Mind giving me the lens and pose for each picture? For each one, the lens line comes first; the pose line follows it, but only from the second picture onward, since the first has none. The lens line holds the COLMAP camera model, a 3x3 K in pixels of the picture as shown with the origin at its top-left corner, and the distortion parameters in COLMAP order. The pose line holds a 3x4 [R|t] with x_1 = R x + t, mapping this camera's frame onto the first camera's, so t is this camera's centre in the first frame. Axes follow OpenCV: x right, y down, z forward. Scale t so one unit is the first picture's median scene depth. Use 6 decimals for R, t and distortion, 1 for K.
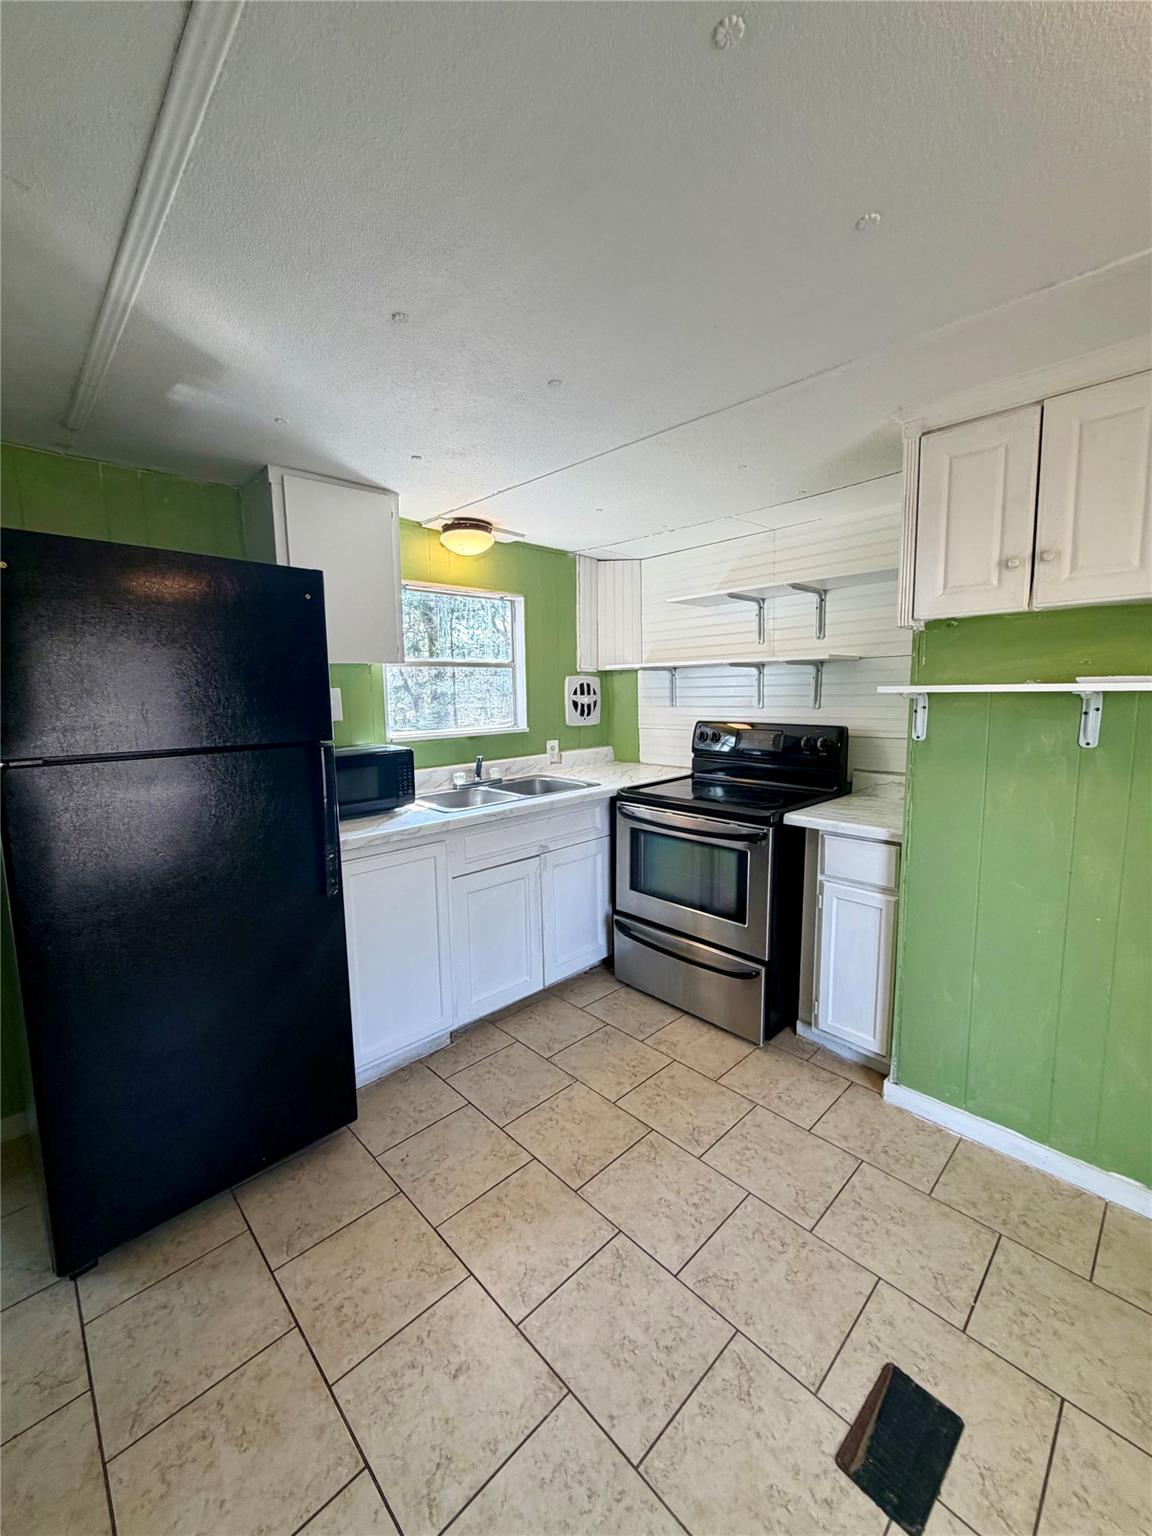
lens RADIAL K [[611.0, 0, 573.5], [0, 611.0, 764.6], [0, 0, 1]] dist [-0.001143, 0.000712]
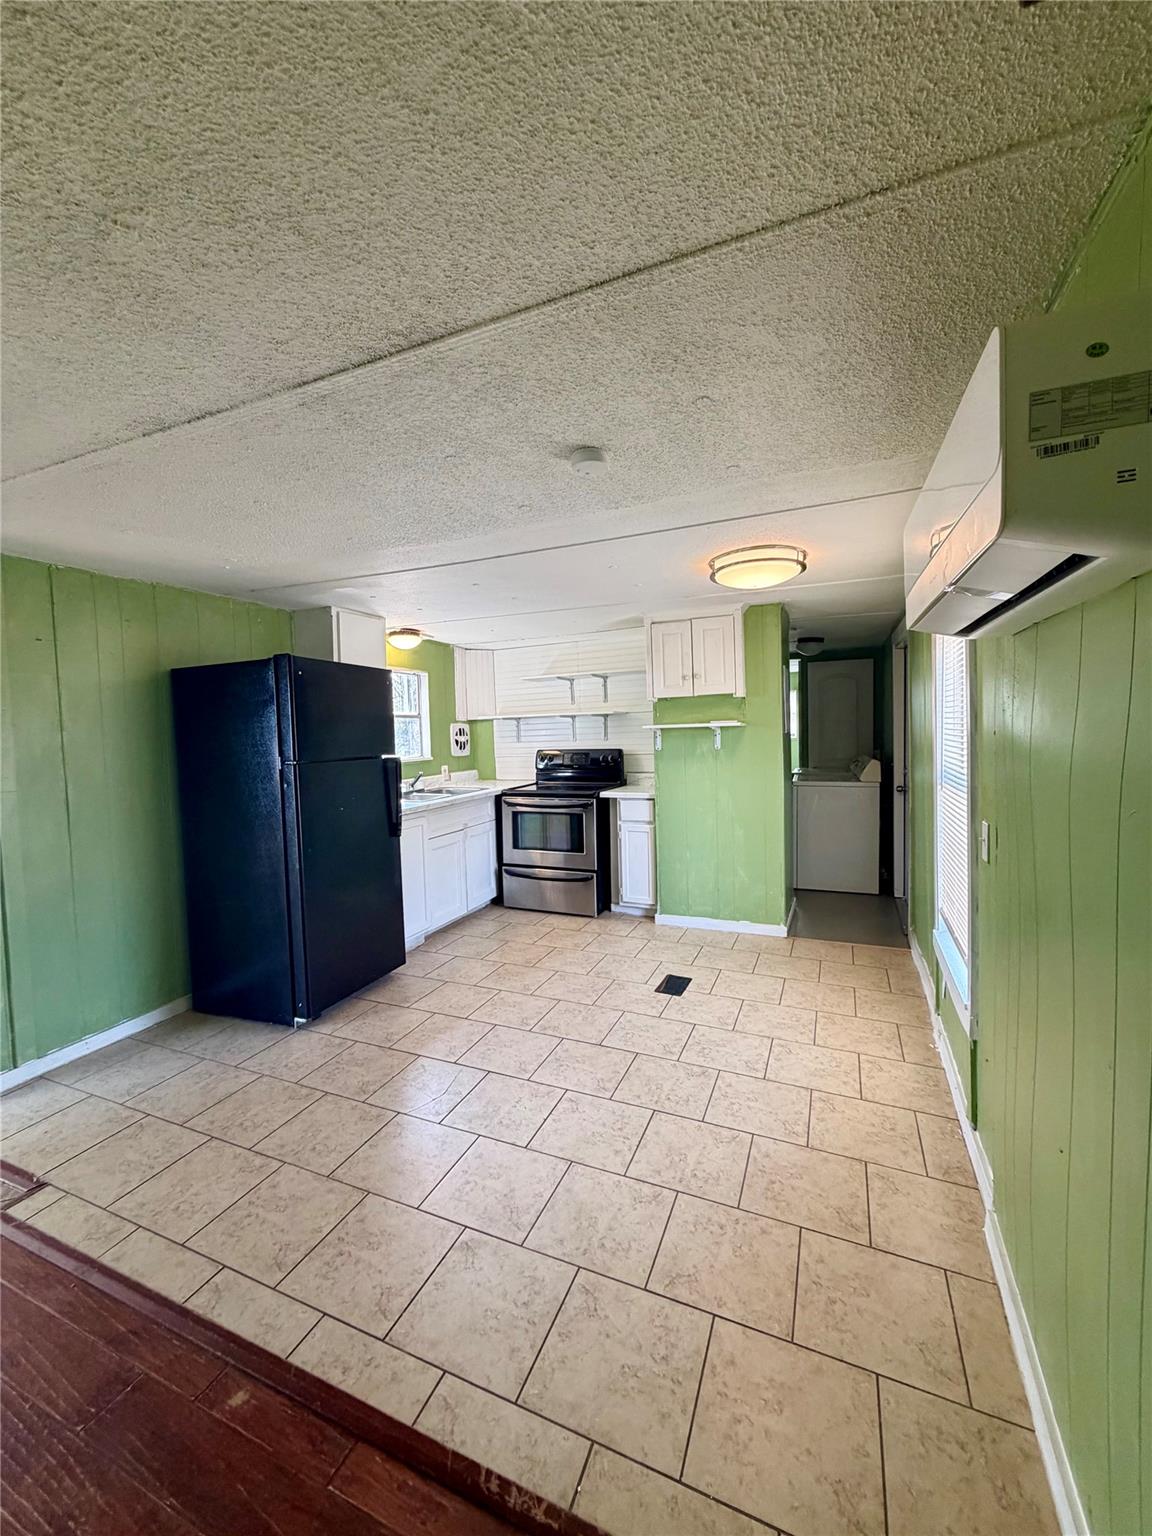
lens RADIAL K [[611.0, 0, 574.8], [0, 611.0, 765.5], [0, 0, 1]] dist [-0.001143, 0.000712]
pose [[0.920749, -0.031532, 0.388880, -0.392418], [0.062341, 0.995813, -0.066860, 0.098317], [-0.385143, 0.085805, 0.918859, -0.621921]]
